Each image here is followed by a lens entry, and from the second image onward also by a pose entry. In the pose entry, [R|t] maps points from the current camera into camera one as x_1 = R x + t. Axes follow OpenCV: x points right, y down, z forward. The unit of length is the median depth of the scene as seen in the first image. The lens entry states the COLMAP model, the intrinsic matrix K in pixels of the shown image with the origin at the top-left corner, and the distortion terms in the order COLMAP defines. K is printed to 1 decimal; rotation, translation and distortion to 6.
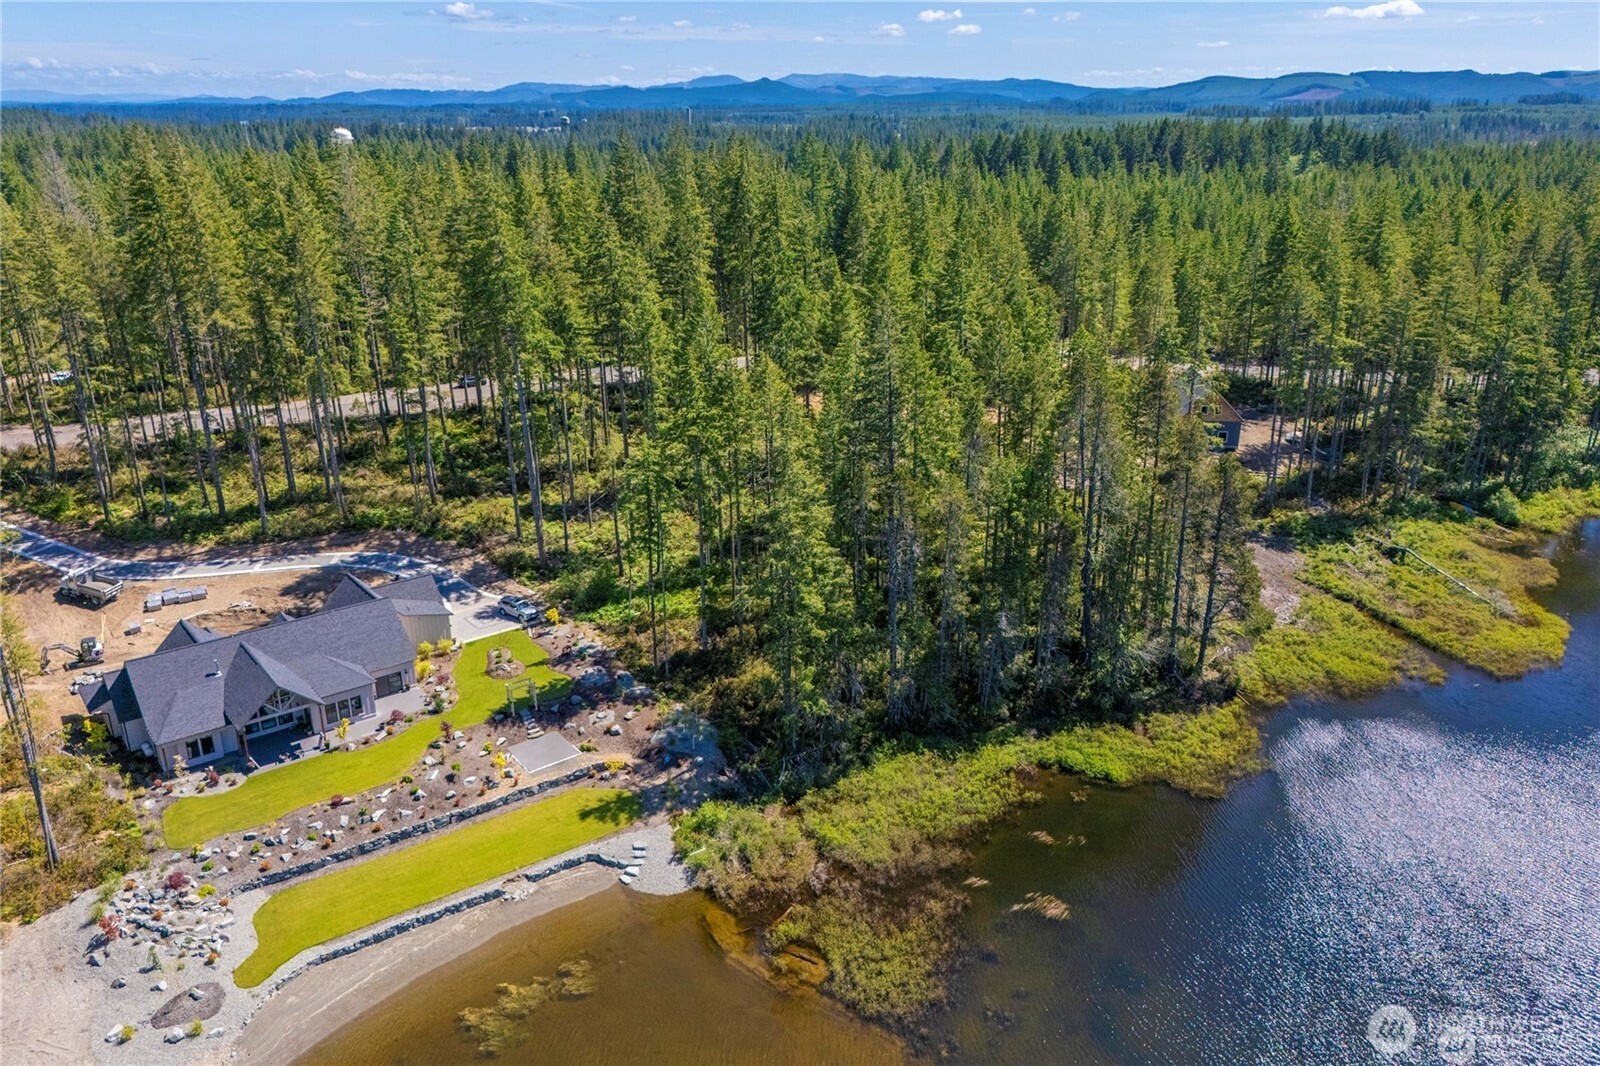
lens RADIAL K [[1170.0, 0, 800.6], [0, 1170.0, 556.9], [0, 0, 1]] dist [0.074982, -0.064319]
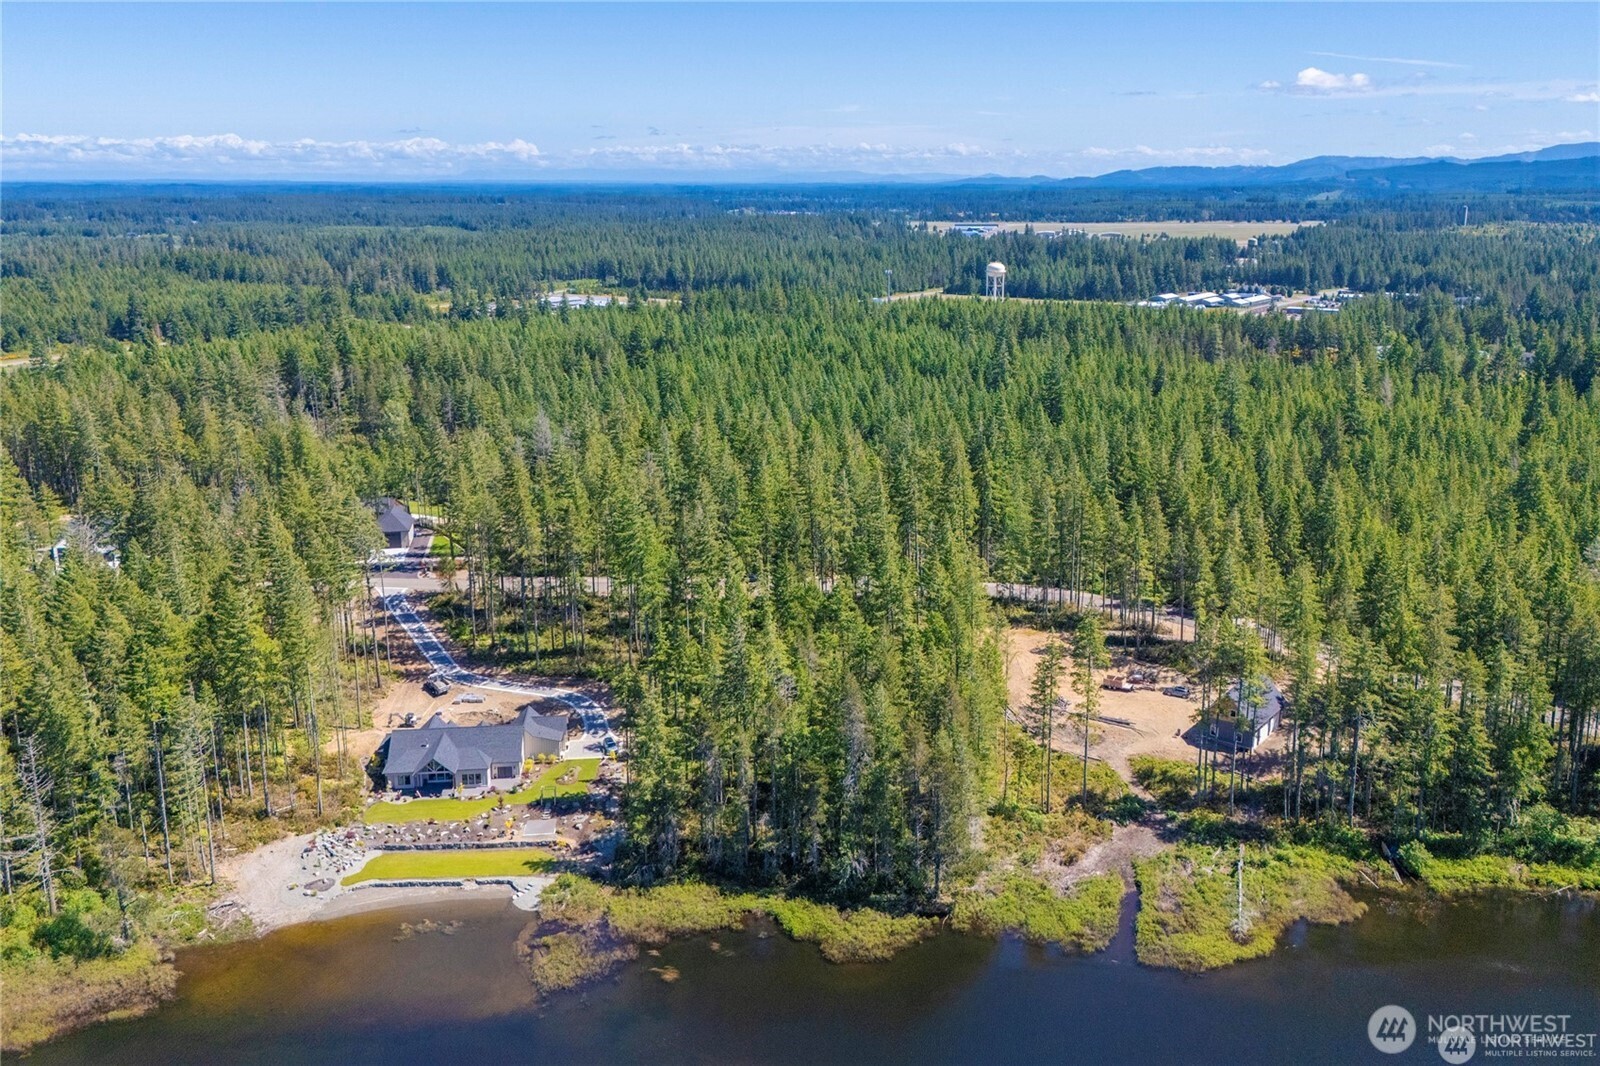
lens RADIAL K [[1350.0, 0, 800.0], [0, 1350.0, 533.0], [0, 0, 1]] dist [0.047643, -0.004051]
pose [[0.838241, 0.140288, -0.526946, 1.245763], [-0.196010, 0.979270, -0.051094, -0.272013], [0.508854, 0.146116, 0.848362, -0.695676]]
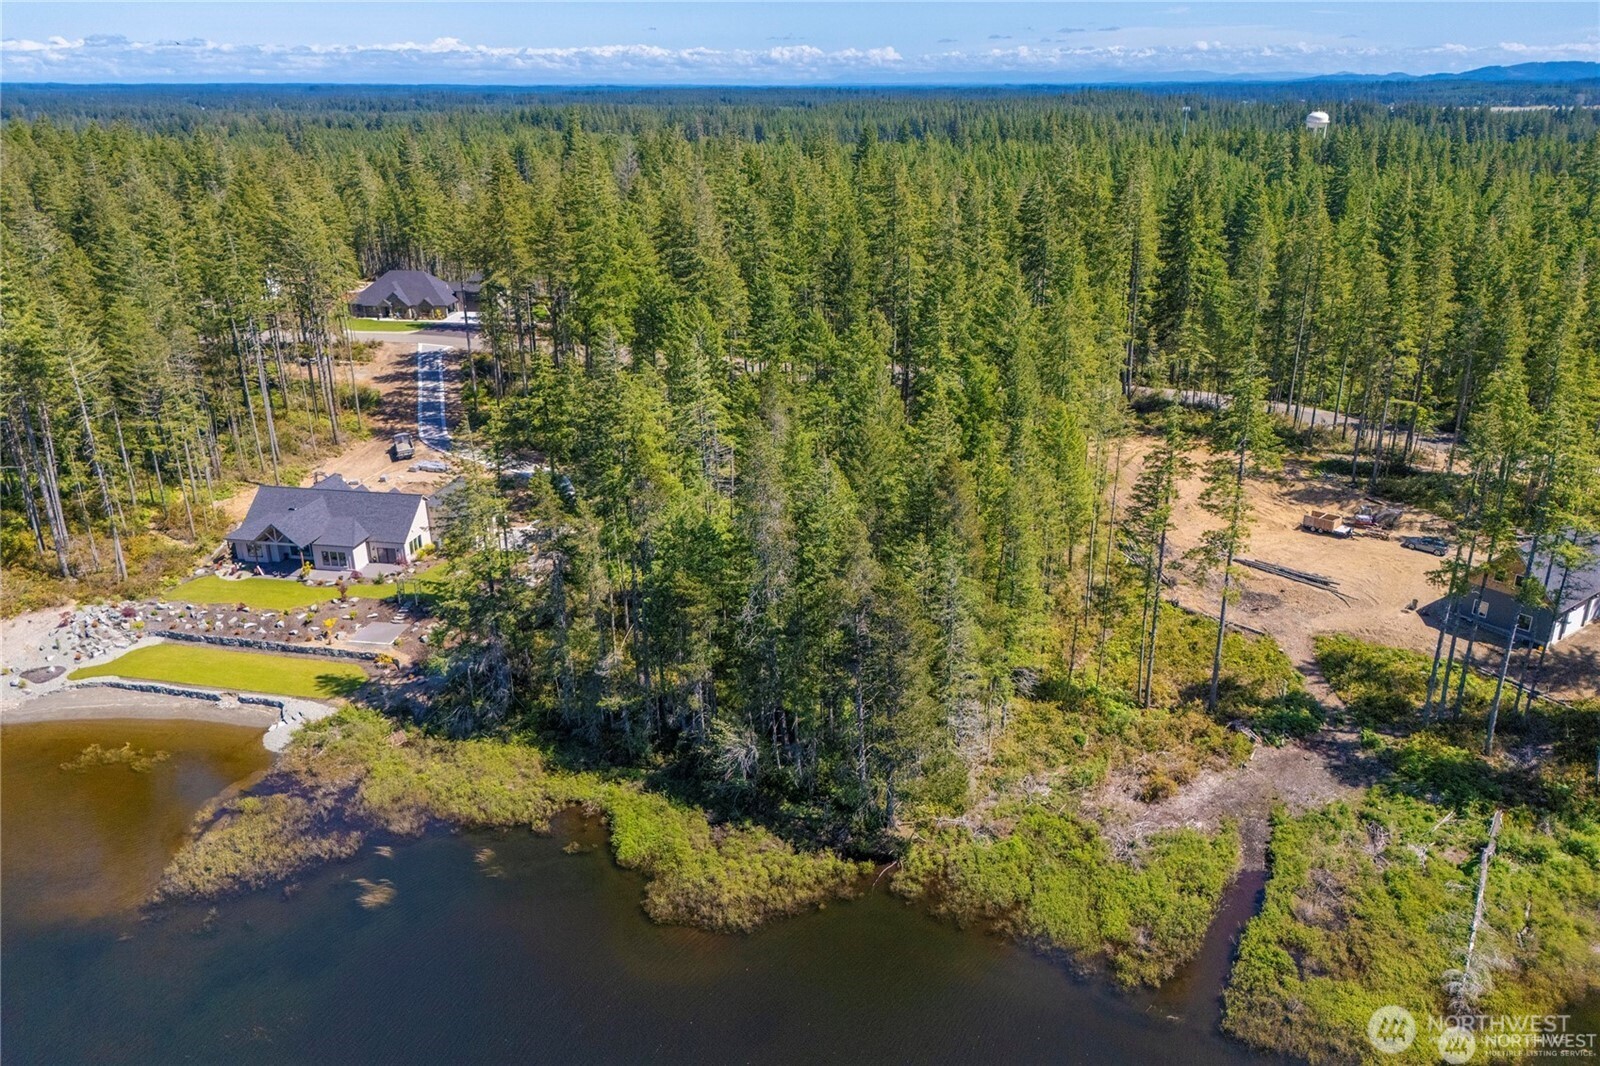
lens RADIAL K [[1170.0, 0, 800.6], [0, 1170.0, 556.9], [0, 0, 1]] dist [0.074982, -0.064319]
pose [[0.666193, 0.279875, -0.691272, 1.007405], [-0.268158, 0.954814, 0.128146, -0.212357], [0.695901, 0.100000, 0.711142, 0.425138]]
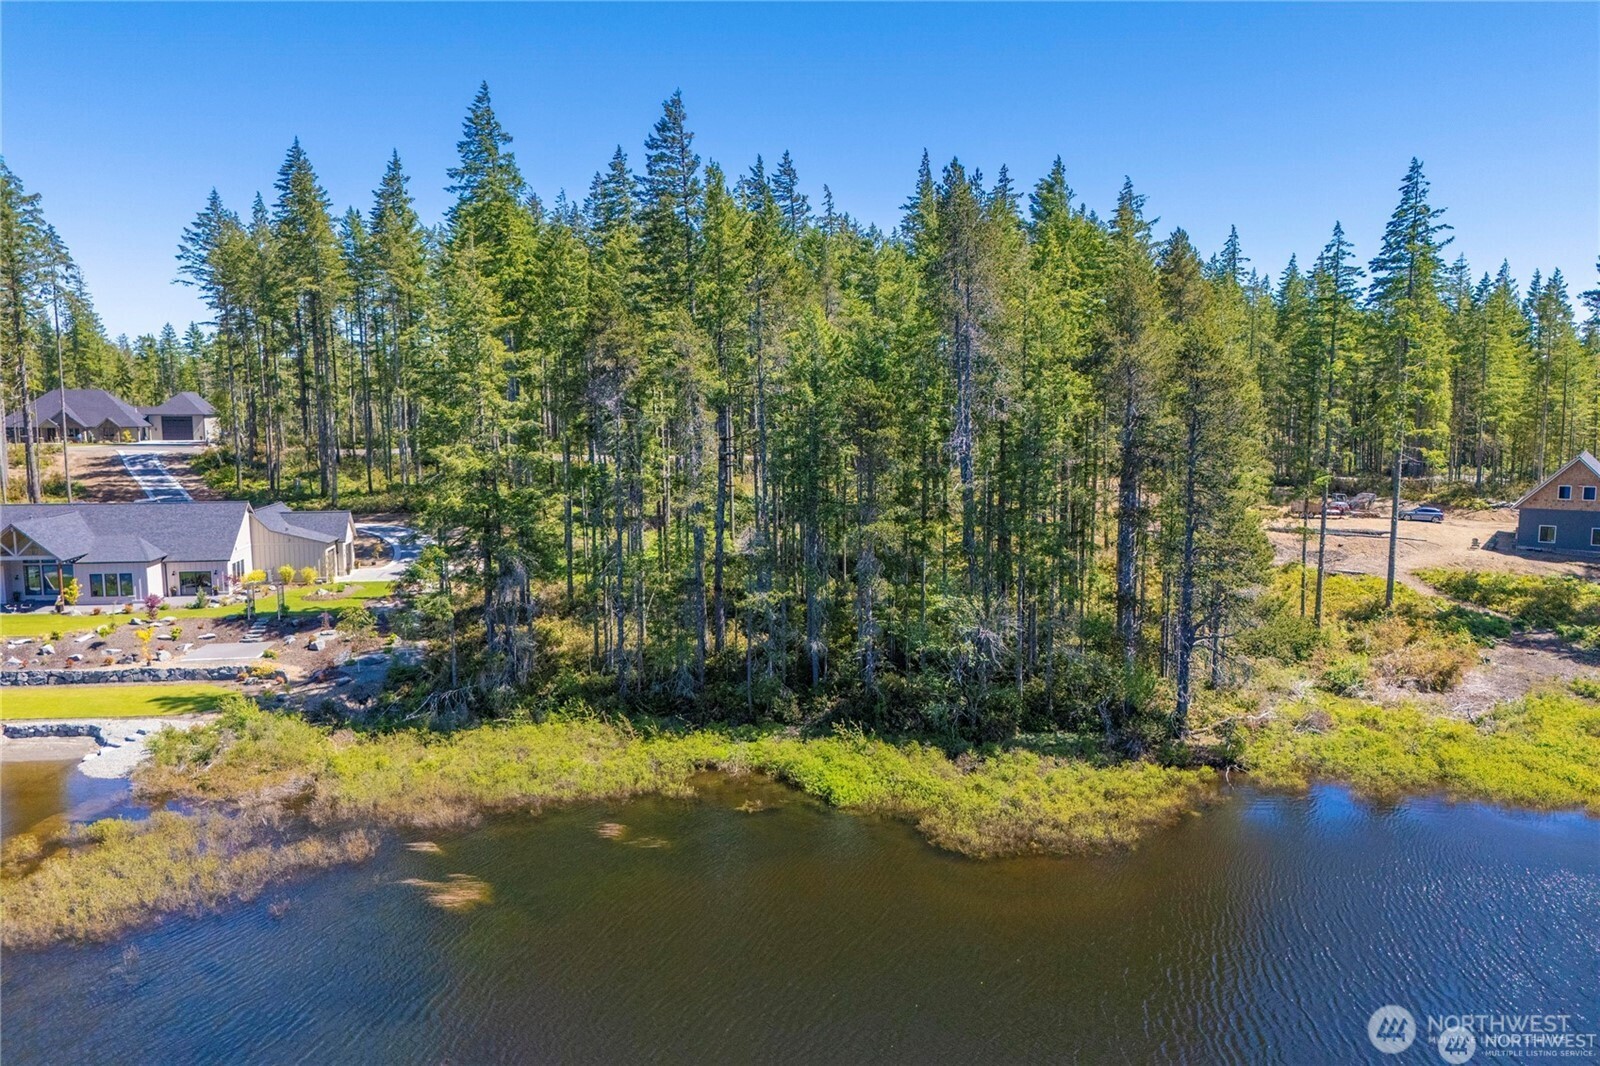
lens RADIAL K [[1170.0, 0, 800.6], [0, 1170.0, 556.9], [0, 0, 1]] dist [0.074982, -0.064319]
pose [[0.870020, 0.074075, -0.487421, 0.553974], [-0.184588, 0.965681, -0.182722, 0.191437], [0.457158, 0.248943, 0.853835, 0.493418]]
